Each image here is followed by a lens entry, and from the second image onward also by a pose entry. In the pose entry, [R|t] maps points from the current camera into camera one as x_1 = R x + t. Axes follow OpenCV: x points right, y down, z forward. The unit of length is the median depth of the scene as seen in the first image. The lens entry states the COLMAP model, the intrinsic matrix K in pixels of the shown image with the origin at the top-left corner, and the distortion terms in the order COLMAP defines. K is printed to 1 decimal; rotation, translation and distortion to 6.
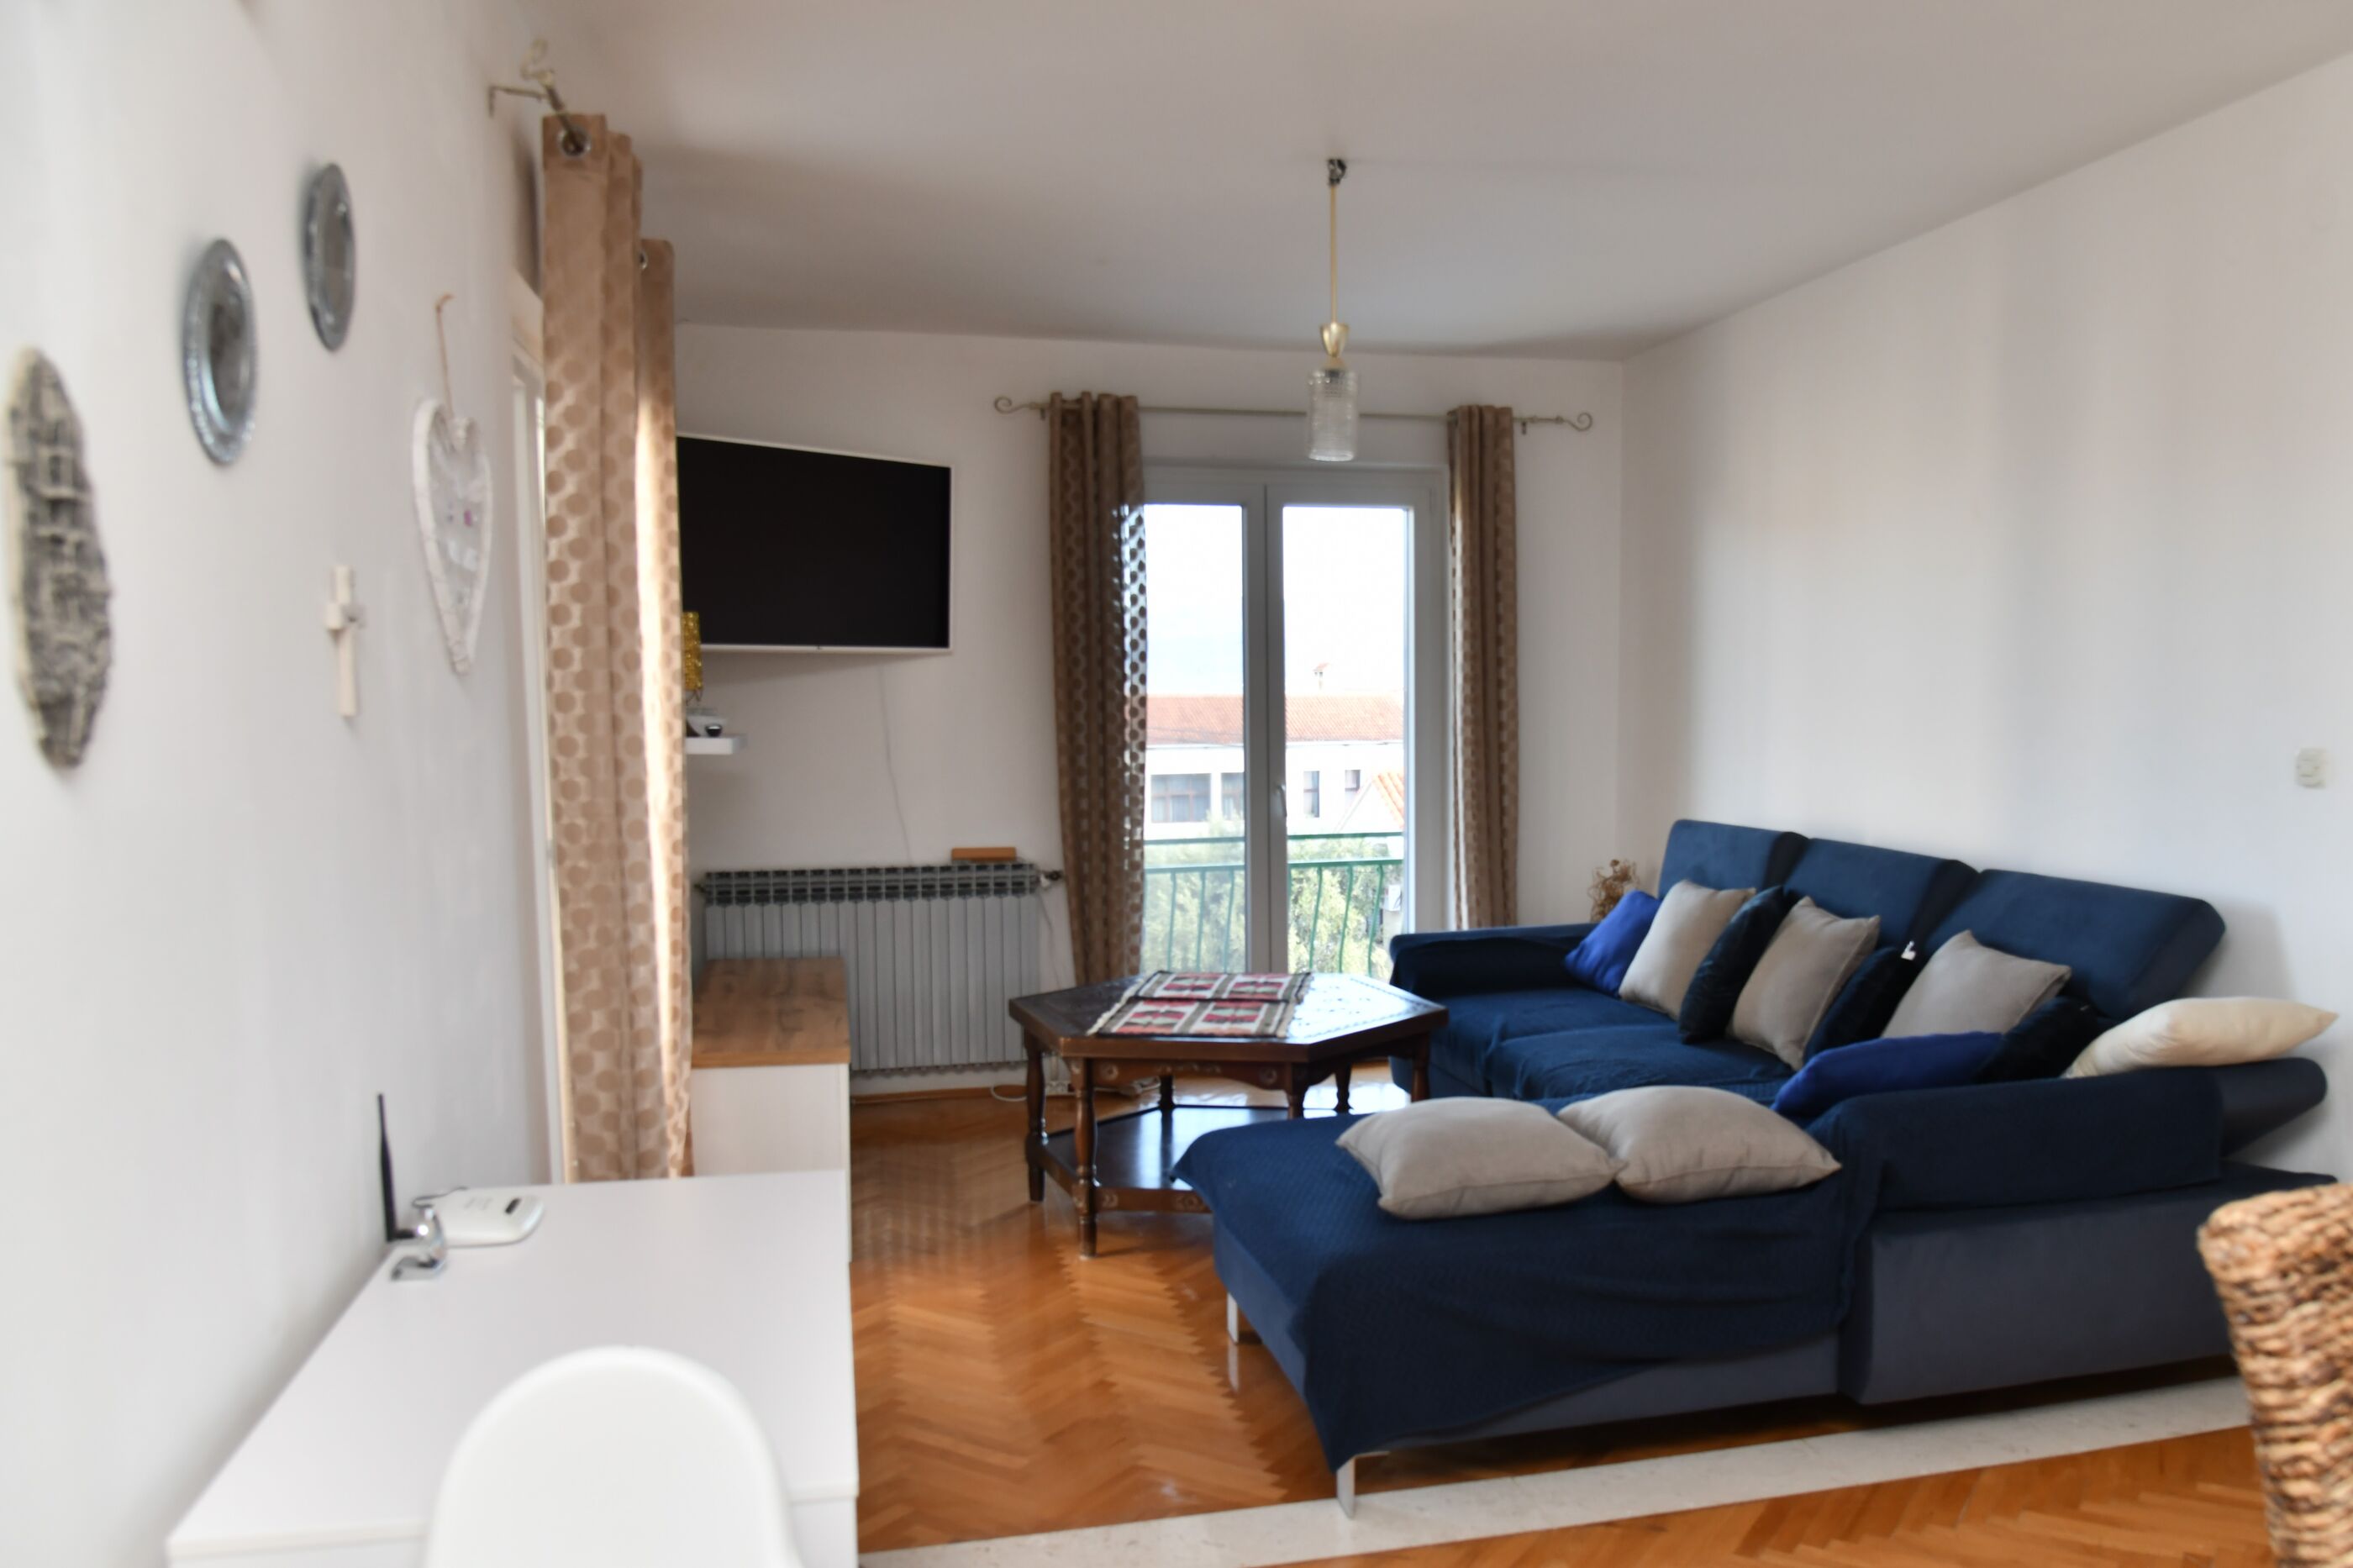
lens RADIAL K [[1540.0, 0, 1176.5], [0, 1540.0, 784.0], [0, 0, 1]] dist [-0.023331, 0.000033]
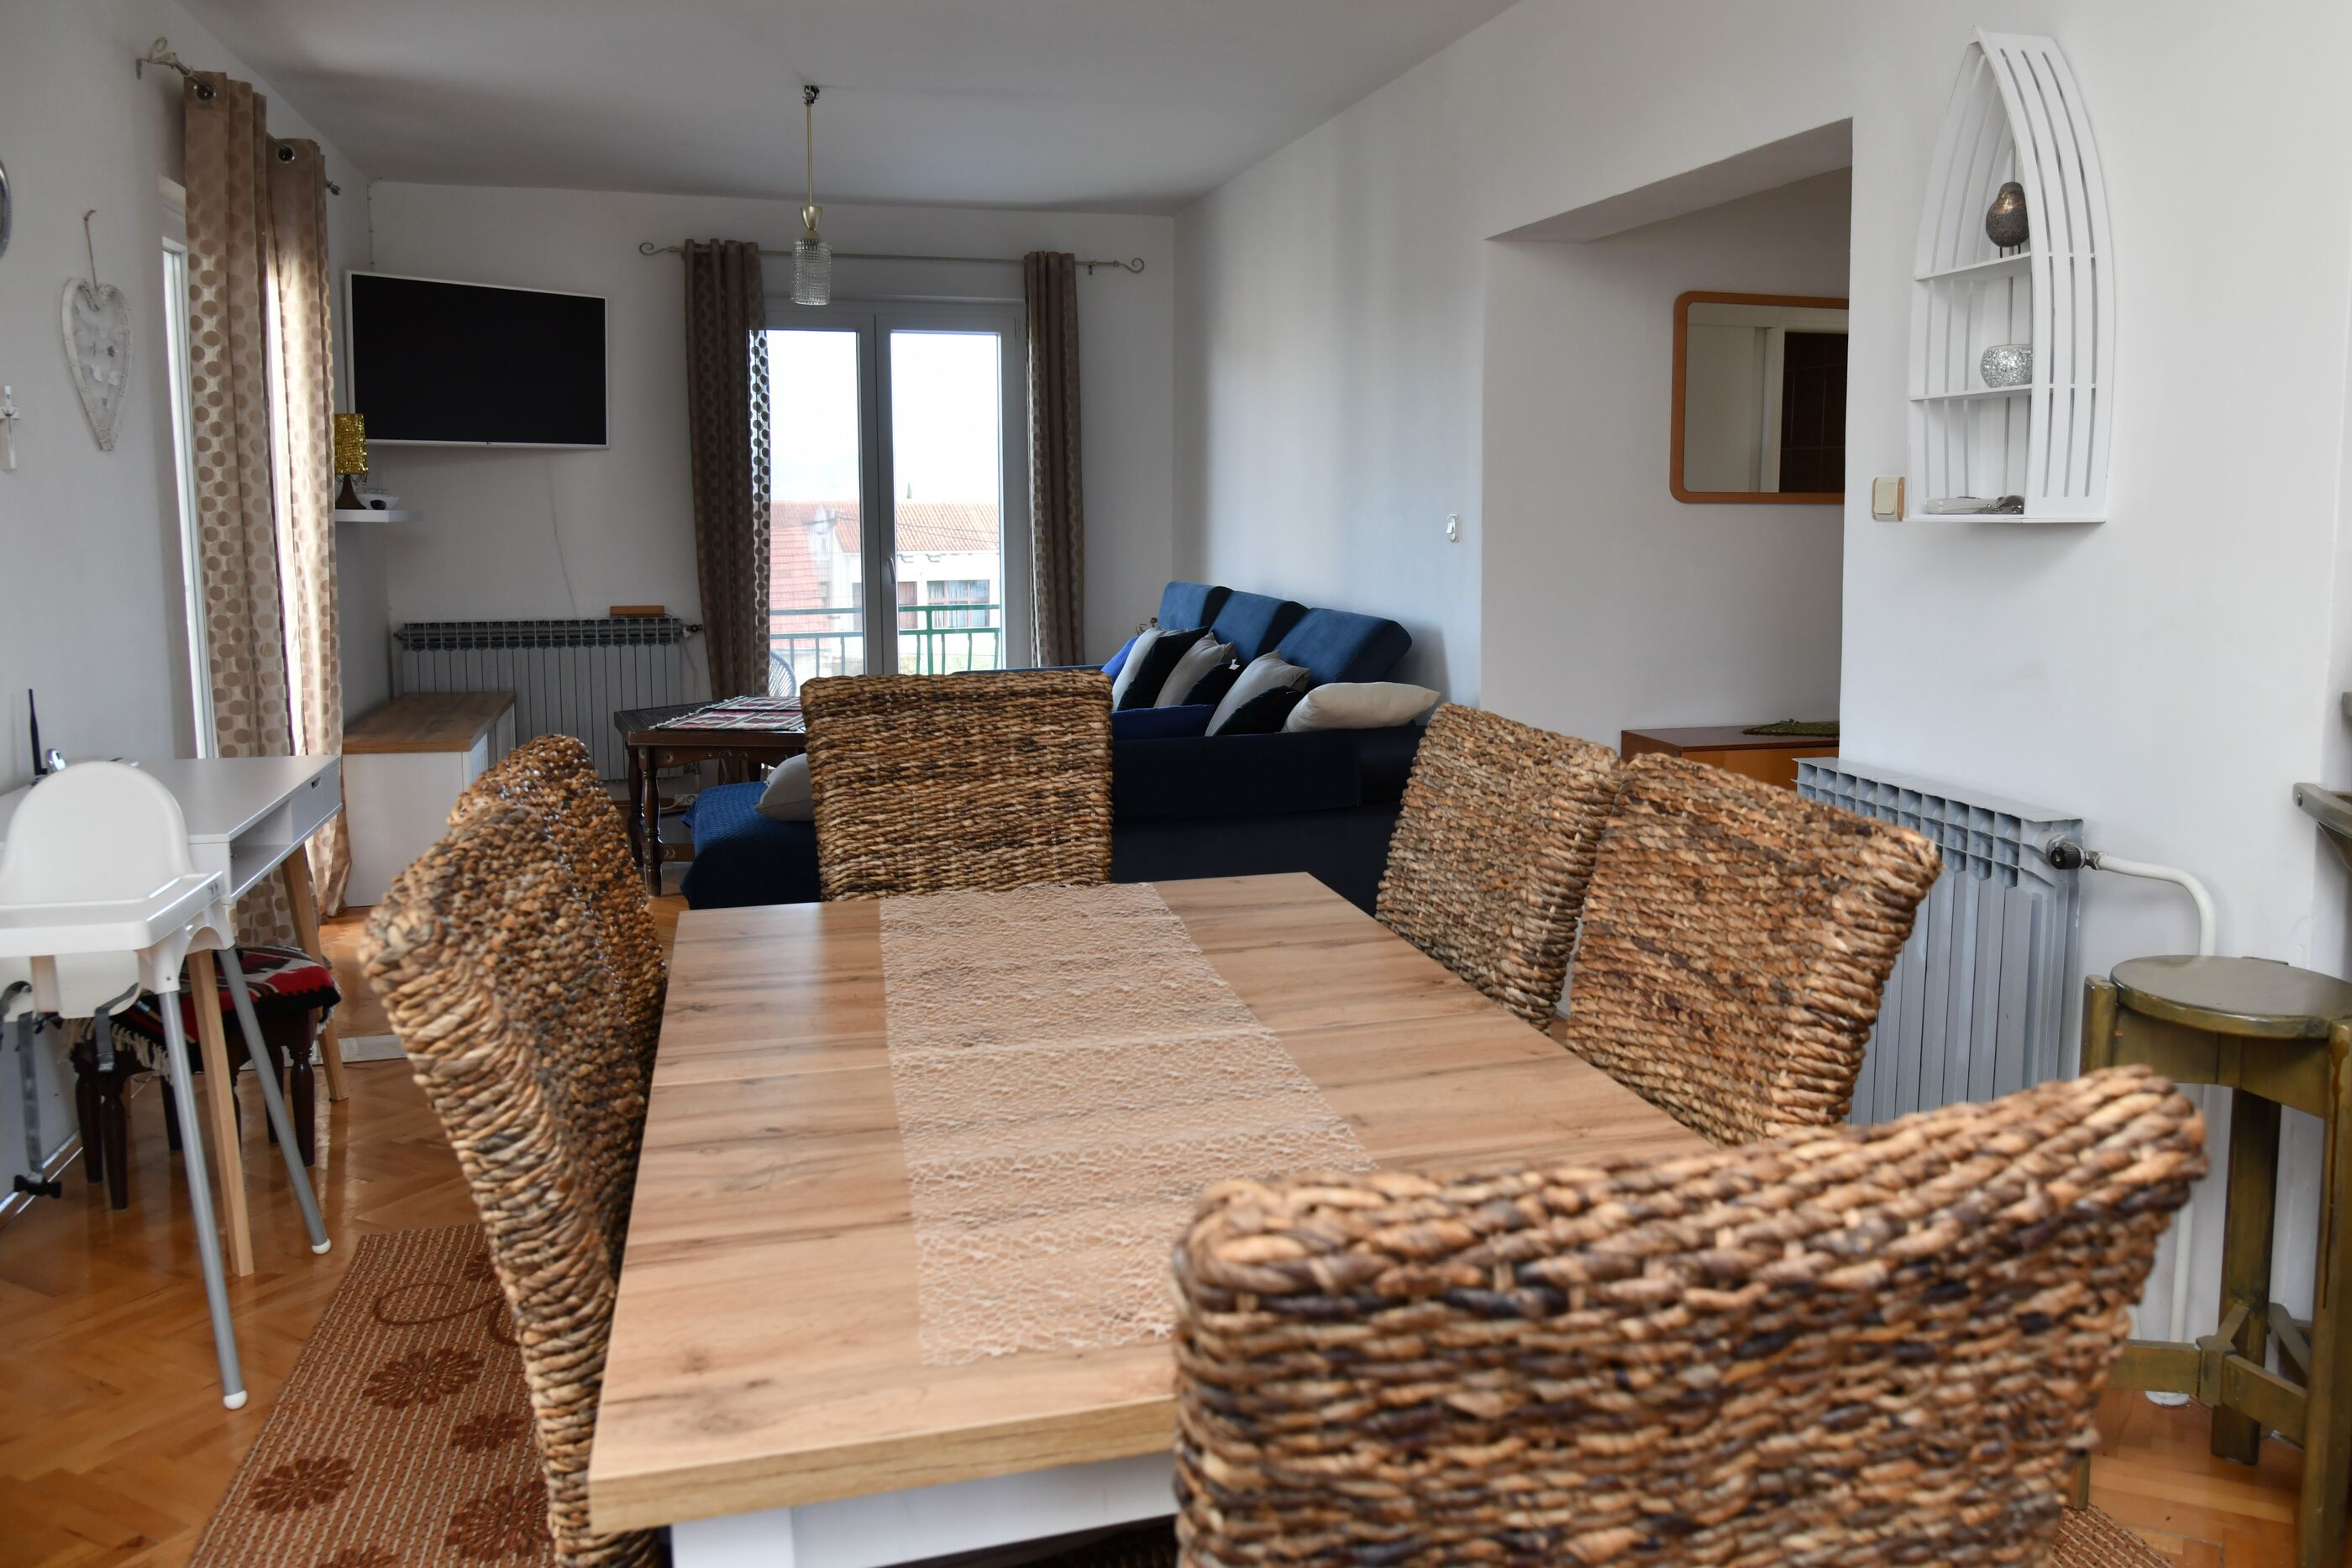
lens RADIAL K [[1597.4, 0, 1179.3], [0, 1597.4, 636.4], [0, 0, 1]] dist [0.003329, -0.025770]
pose [[0.998779, 0.000980, 0.049388, 0.253105], [-0.002119, 0.999733, 0.023023, 0.035971], [-0.049353, -0.023100, 0.998514, -0.316485]]
